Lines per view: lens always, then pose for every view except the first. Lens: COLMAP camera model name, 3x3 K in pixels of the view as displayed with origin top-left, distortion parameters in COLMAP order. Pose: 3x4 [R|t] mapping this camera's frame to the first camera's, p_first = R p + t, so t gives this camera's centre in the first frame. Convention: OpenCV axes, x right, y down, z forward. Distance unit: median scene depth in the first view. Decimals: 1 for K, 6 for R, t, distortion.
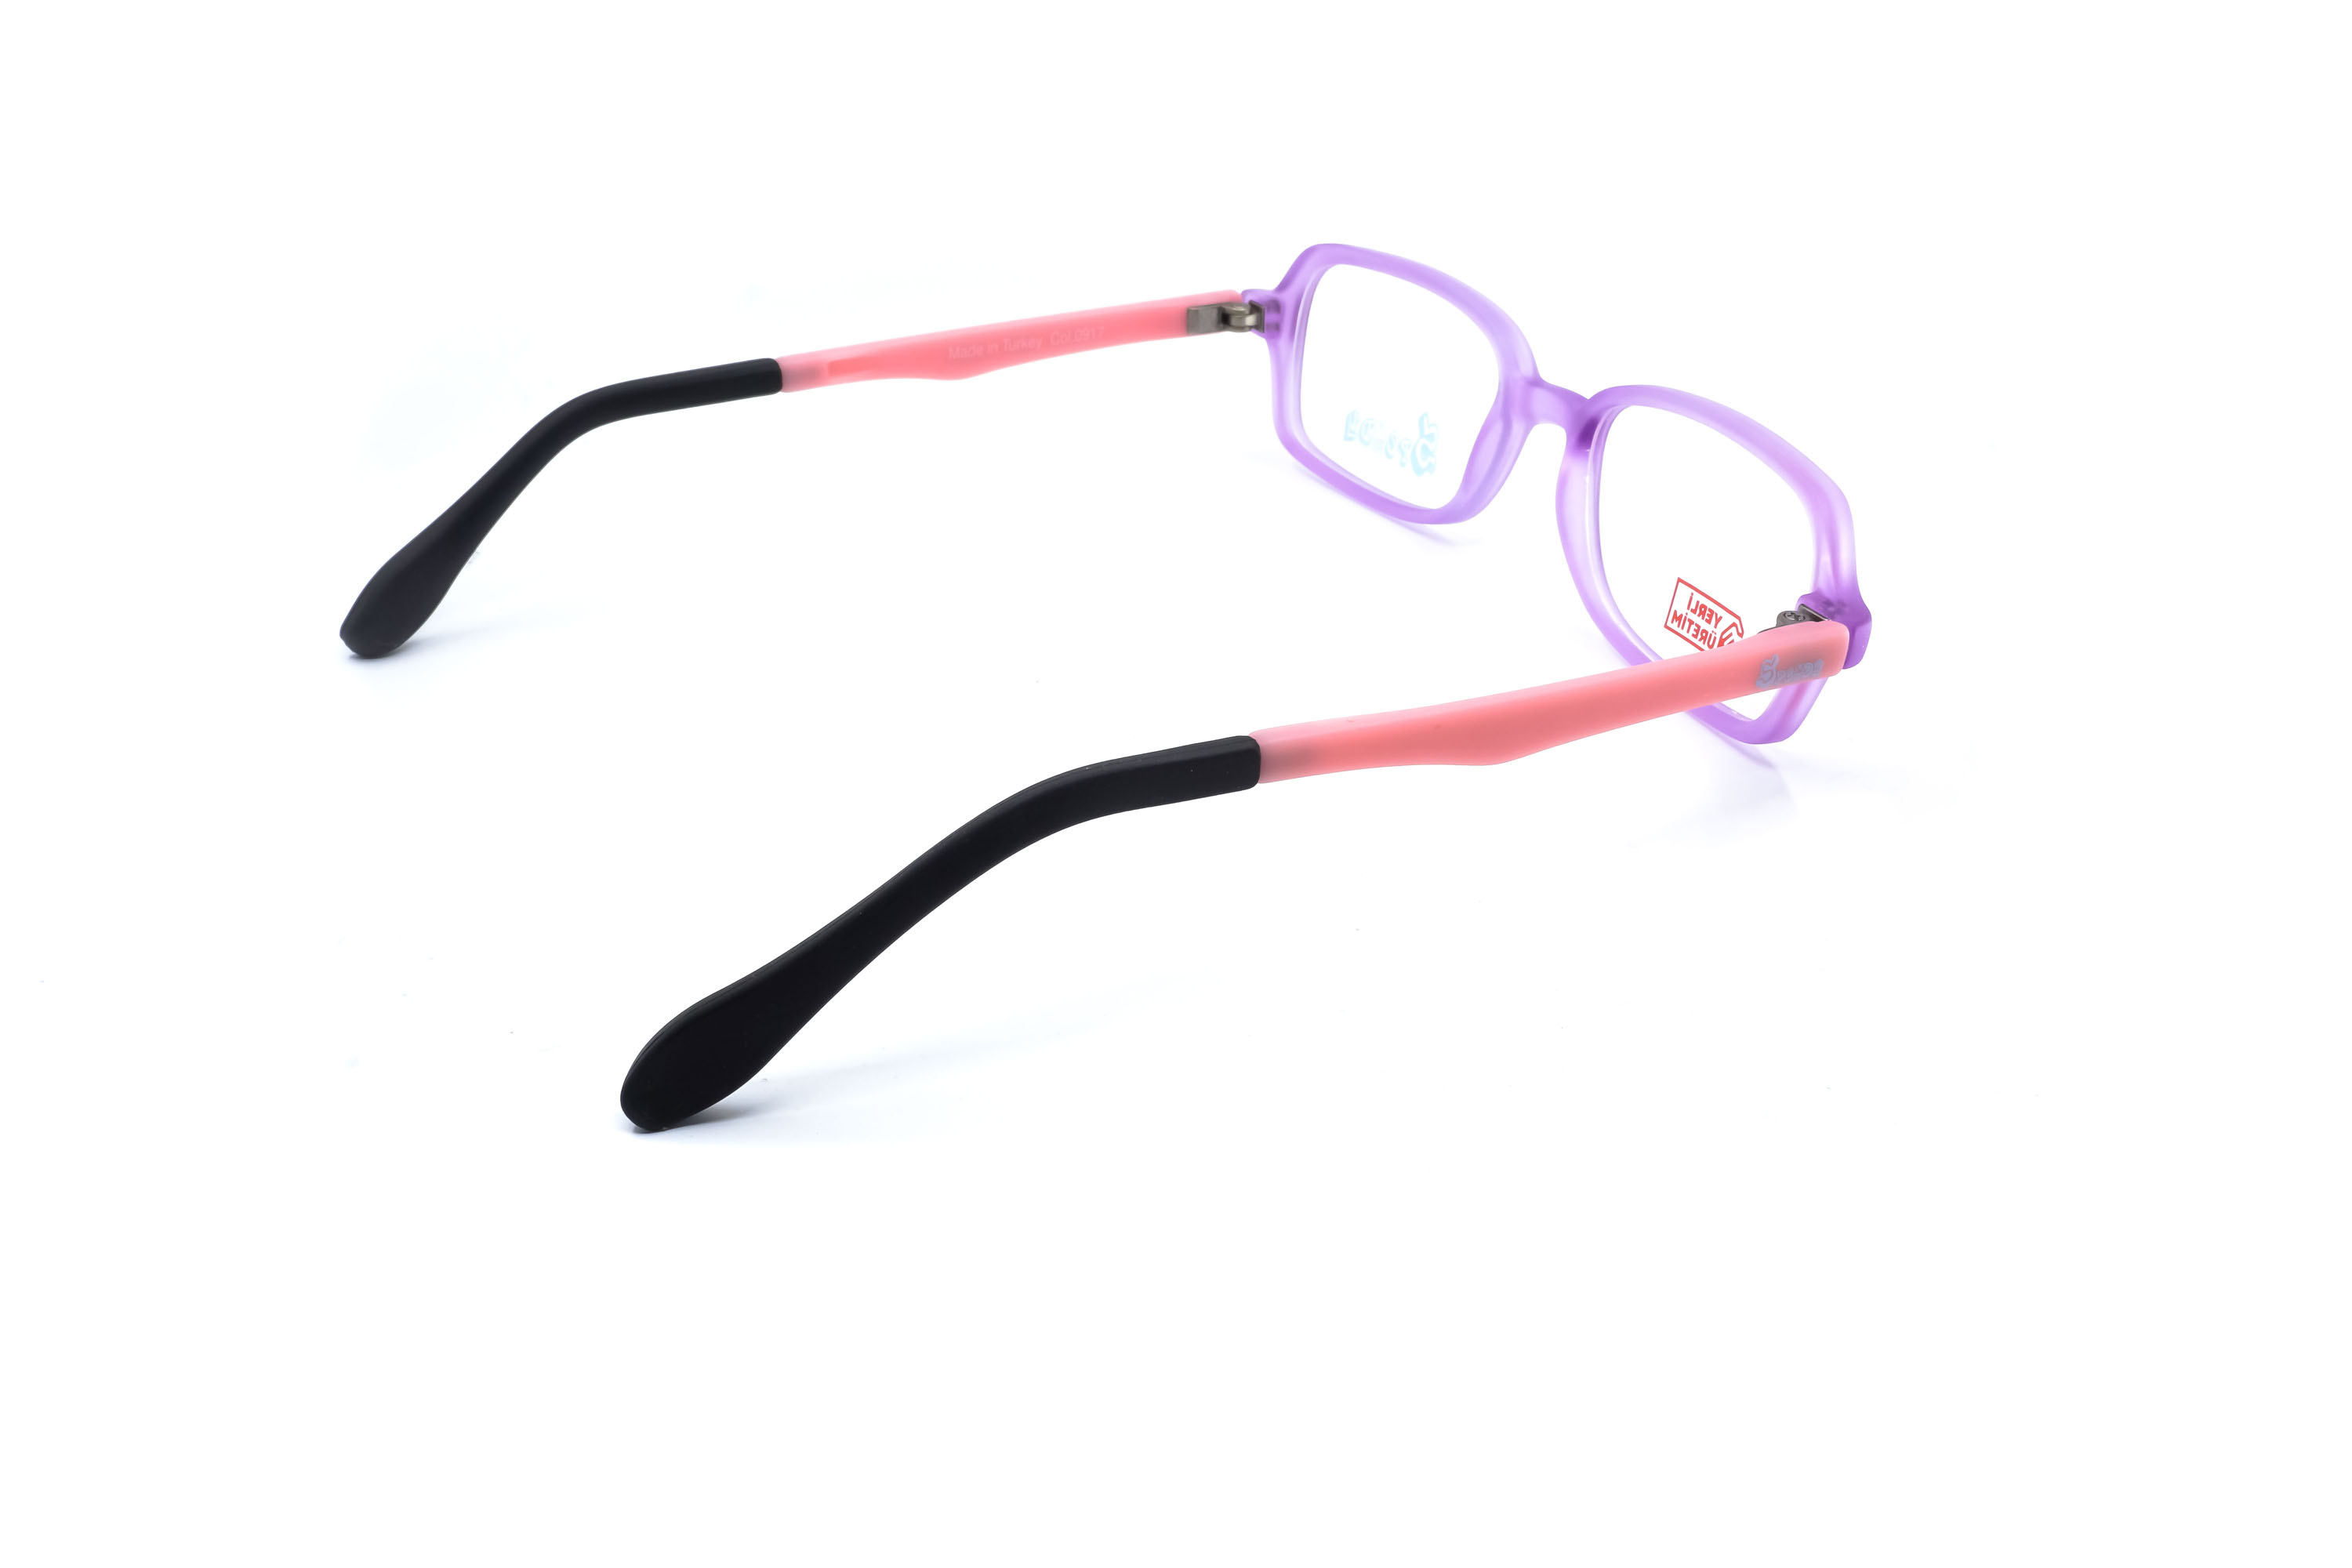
lens RADIAL K [[2415.0, 0, 1176.0], [0, 2415.0, 784.0], [0, 0, 1]] dist [-0.034134, 0.008294]
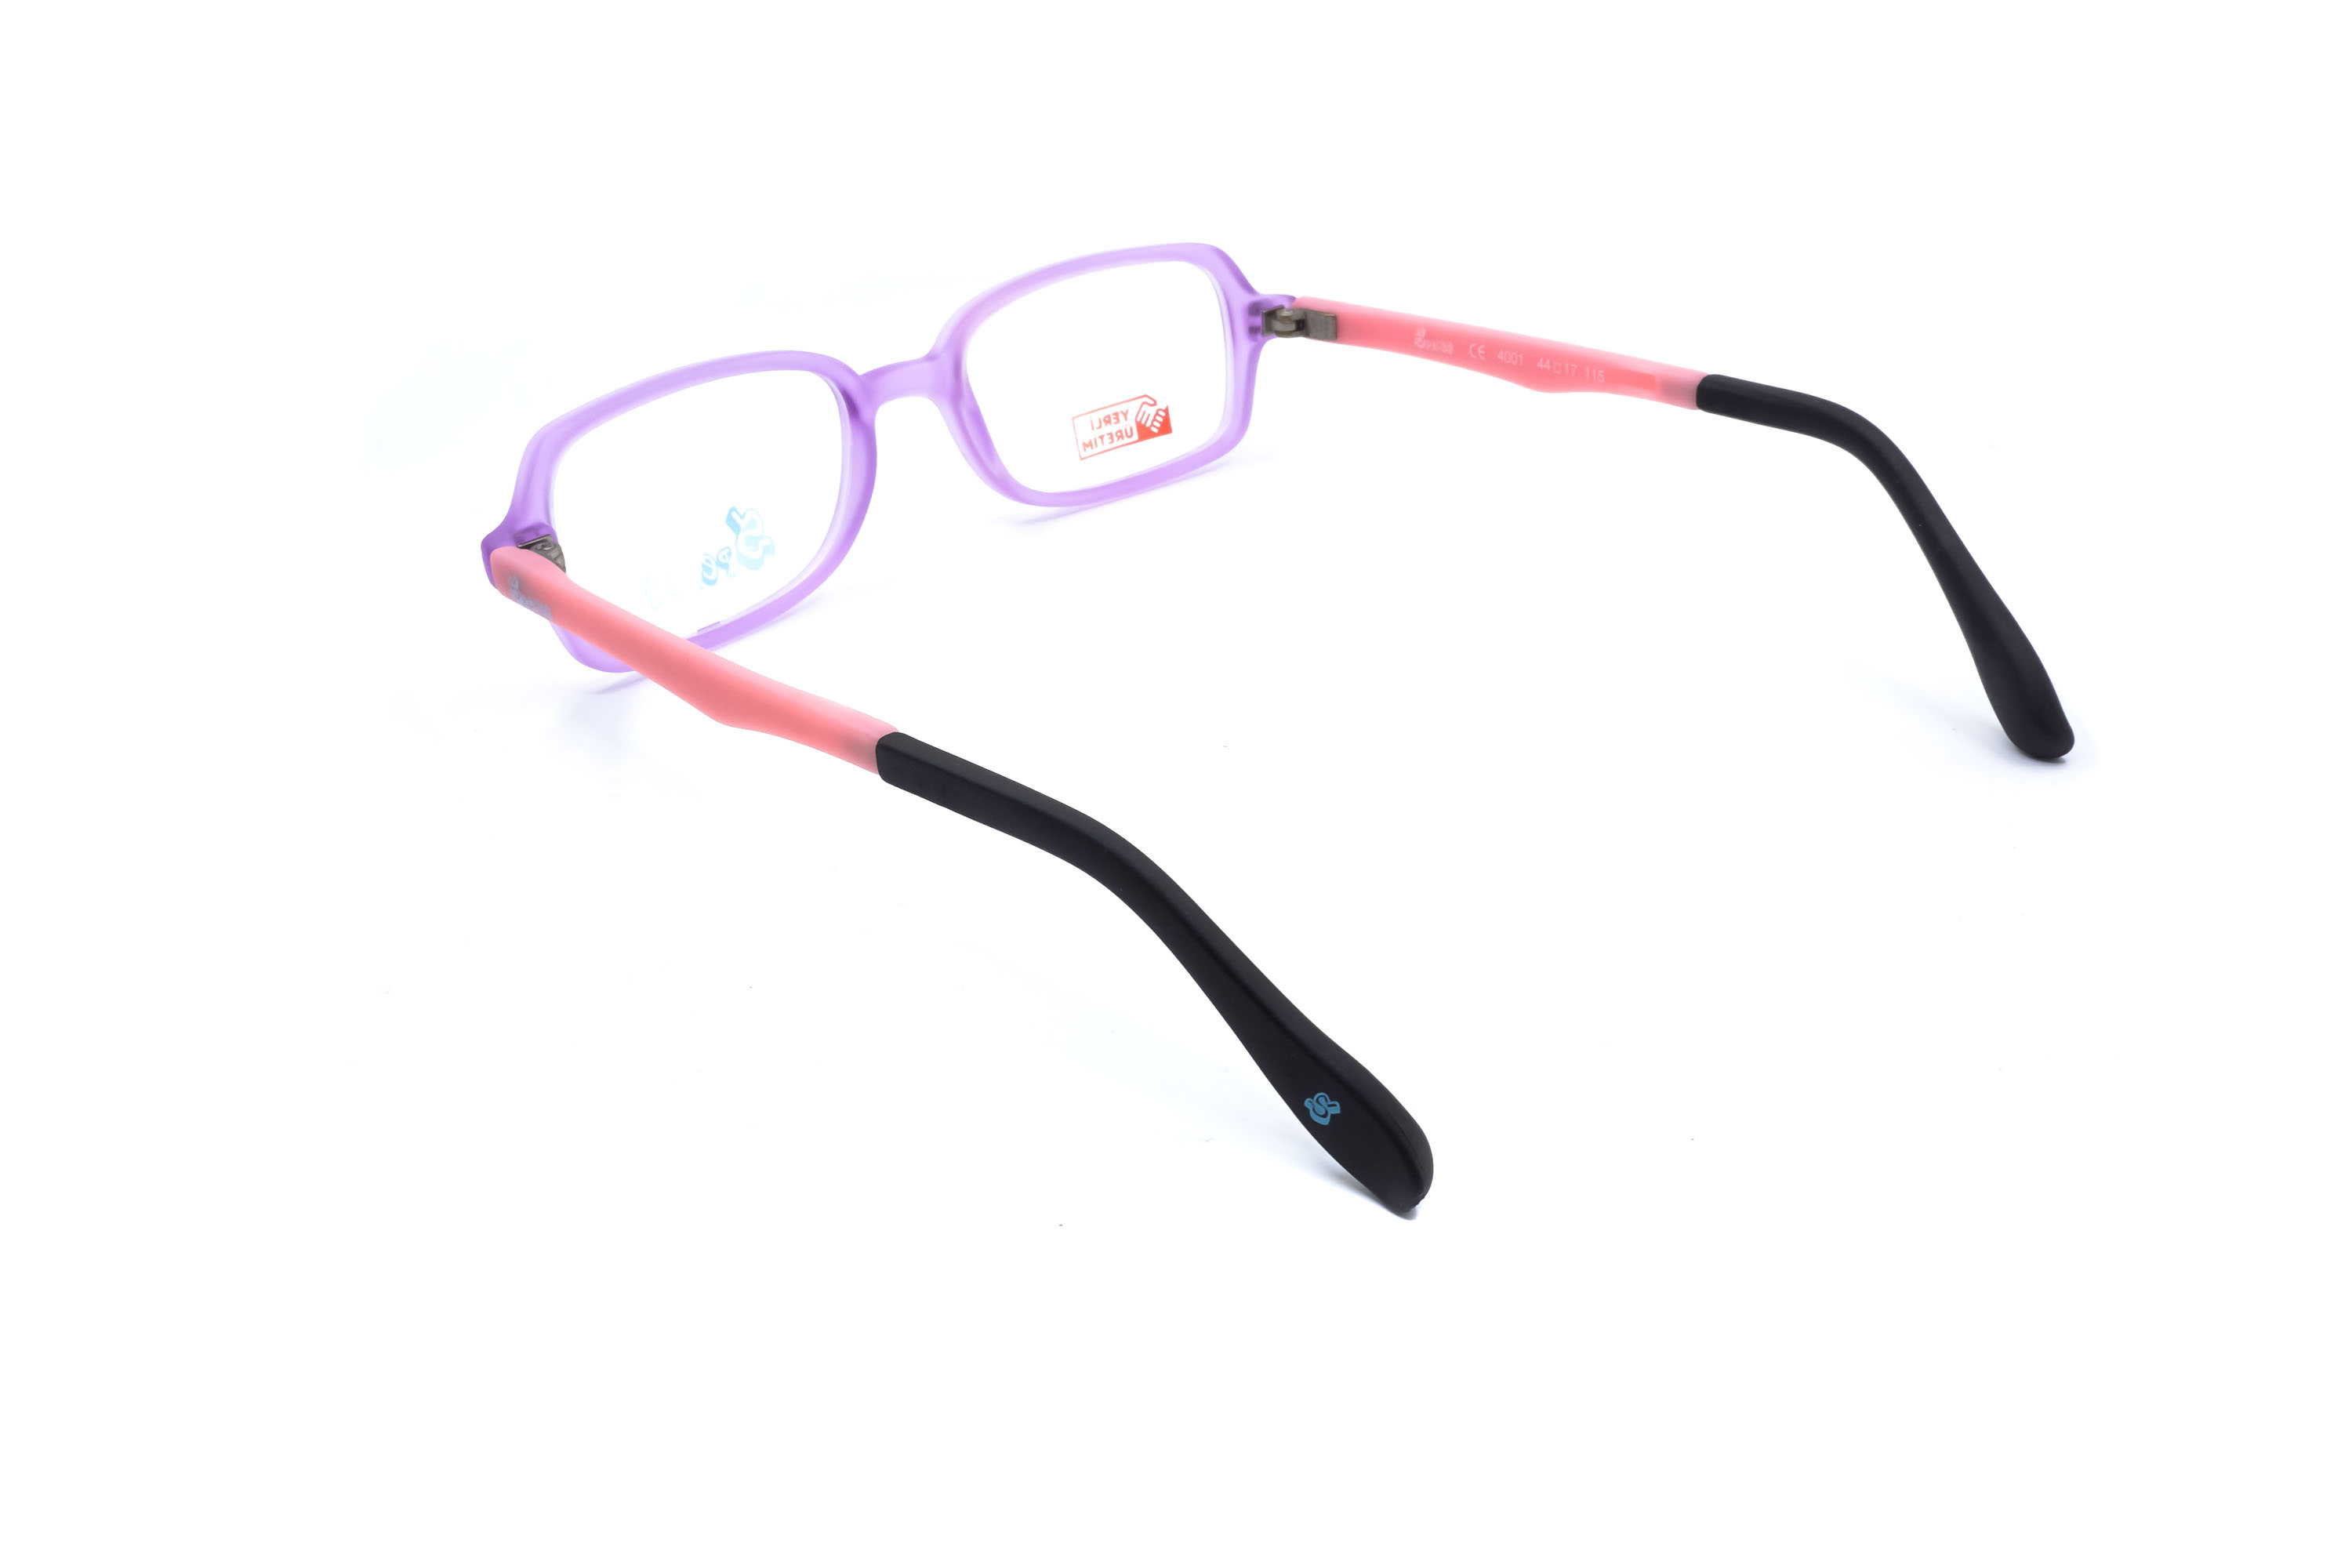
lens RADIAL K [[2415.0, 0, 1176.0], [0, 2415.0, 784.0], [0, 0, 1]] dist [-0.034134, 0.008294]
pose [[-0.256860, -0.454256, 0.853038, -0.774138], [0.487623, 0.701151, 0.520203, -0.476379], [-0.834414, 0.549580, 0.041408, 0.876402]]
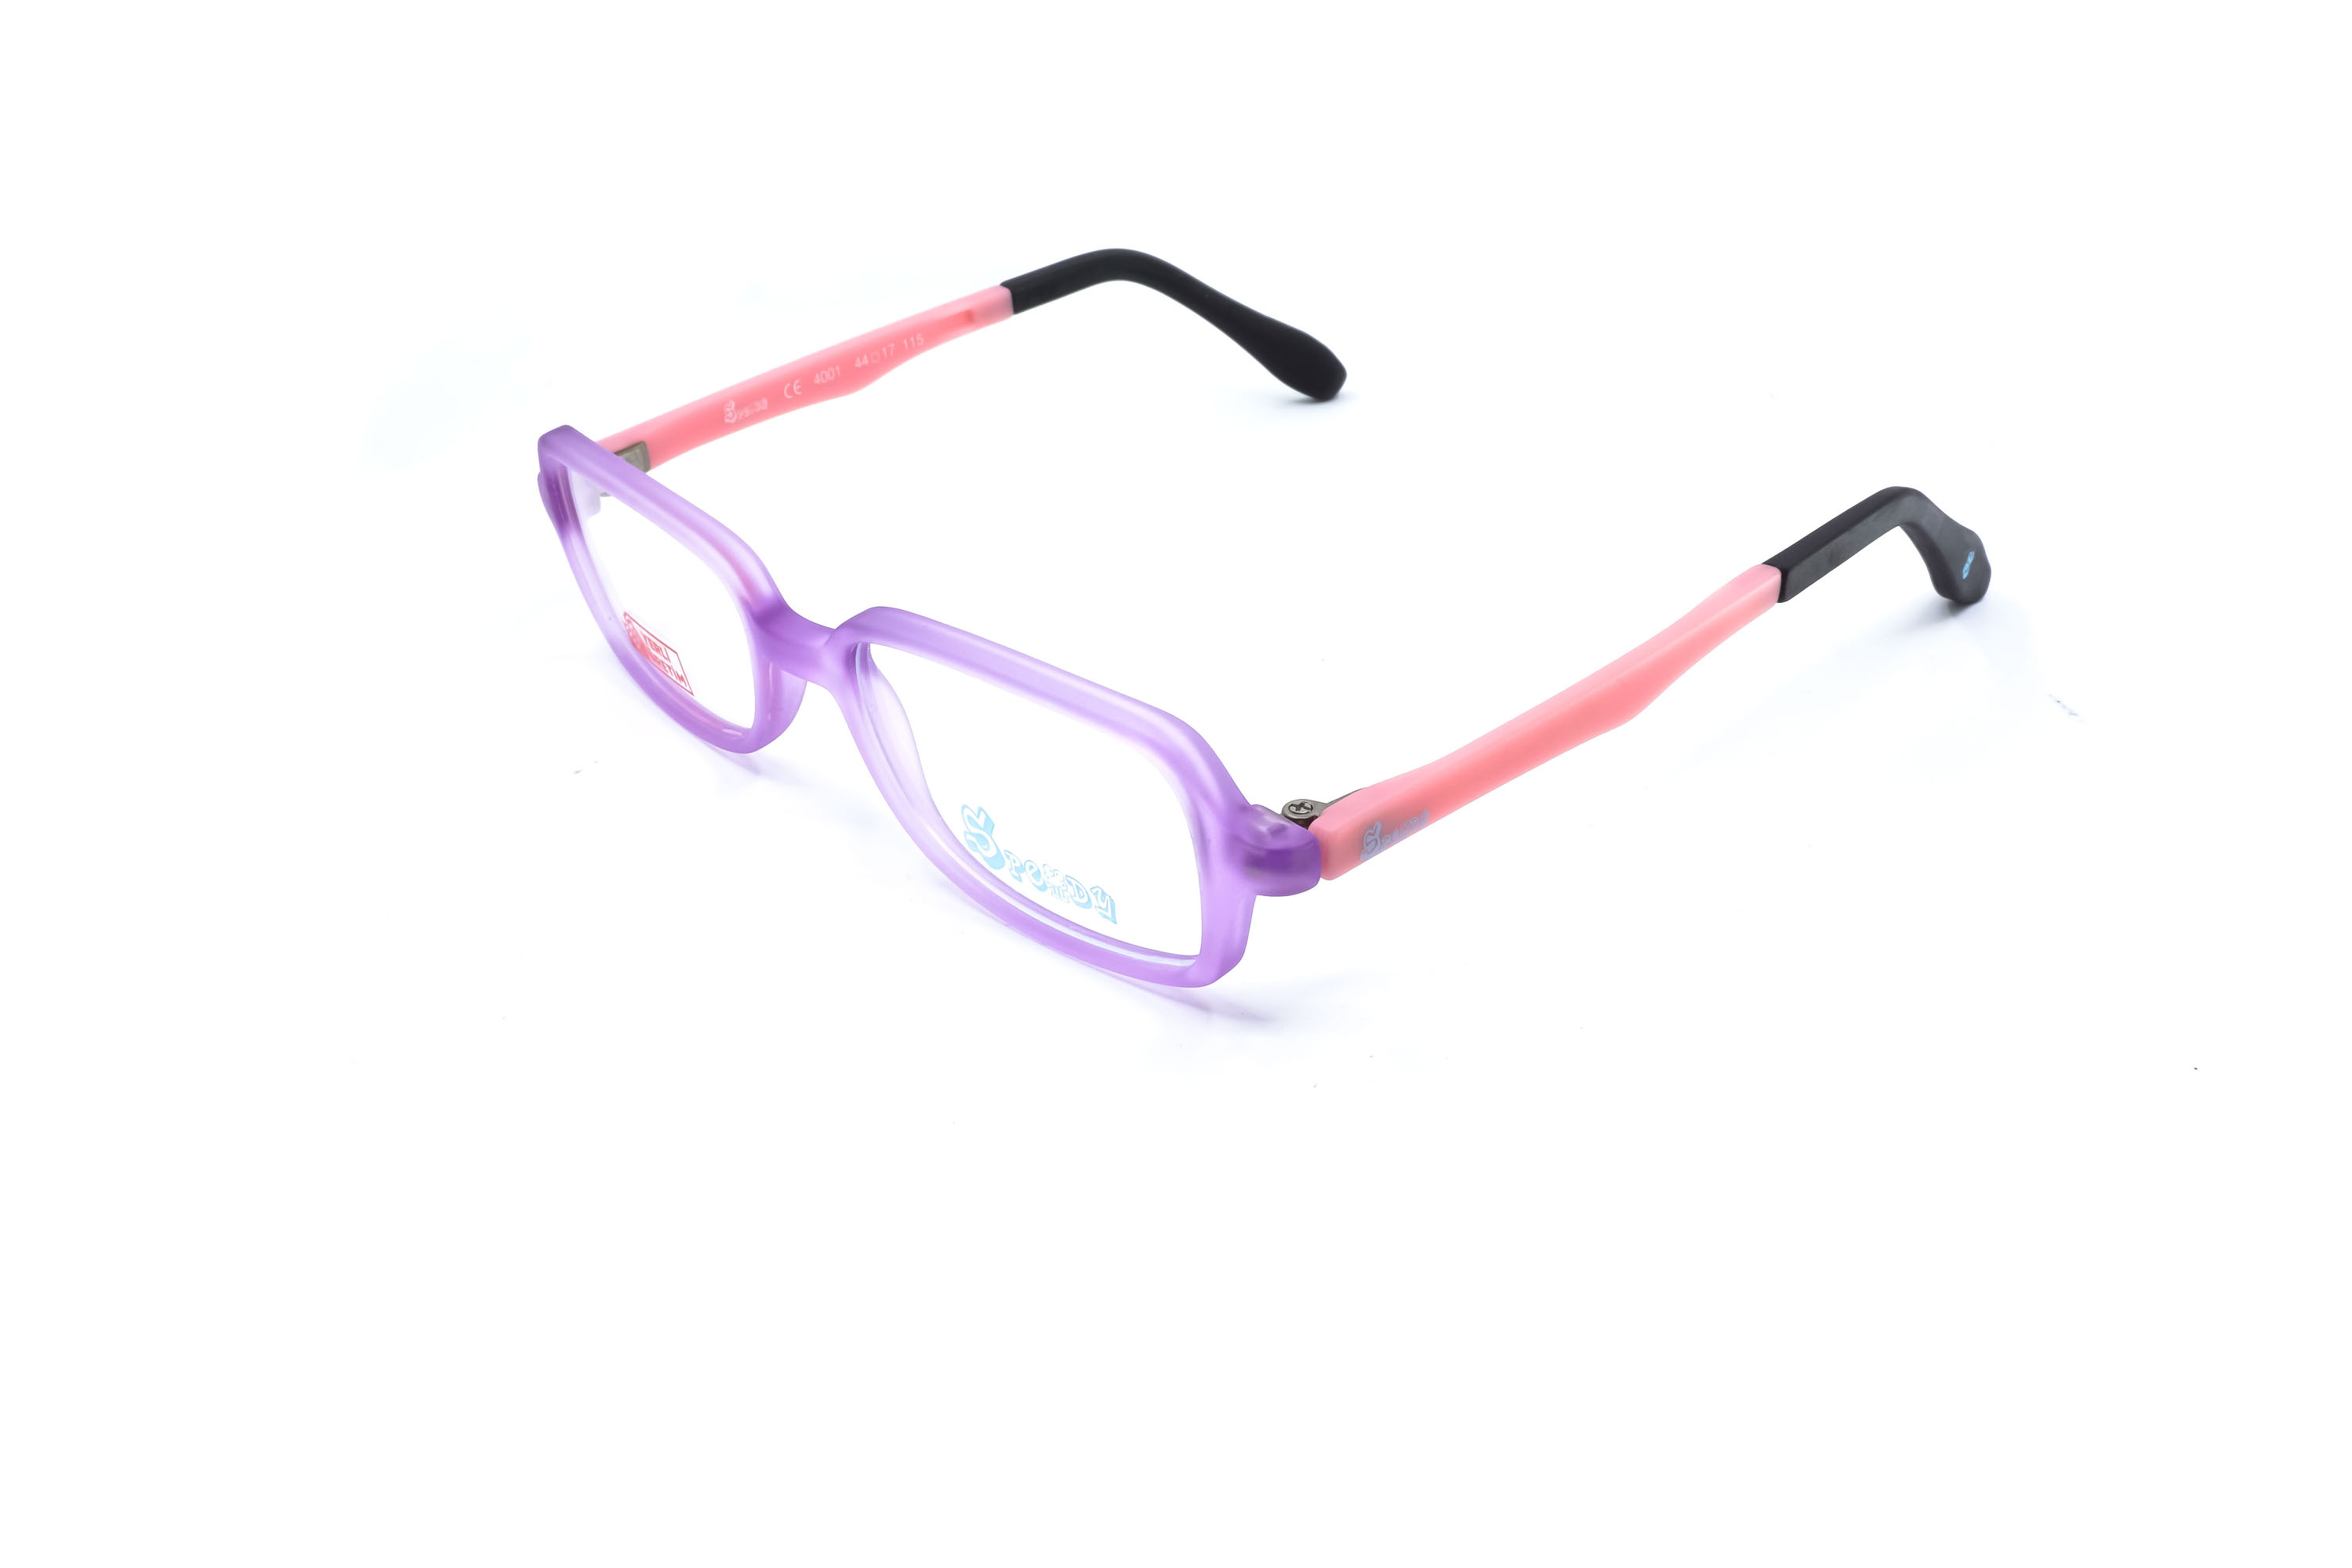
lens RADIAL K [[2415.0, 0, 1176.0], [0, 2415.0, 784.0], [0, 0, 1]] dist [-0.034134, 0.008294]
pose [[-0.961235, 0.154066, -0.228673, 0.217350], [-0.112566, 0.537806, 0.835520, -0.761313], [0.251707, 0.828872, -0.499615, 1.365785]]
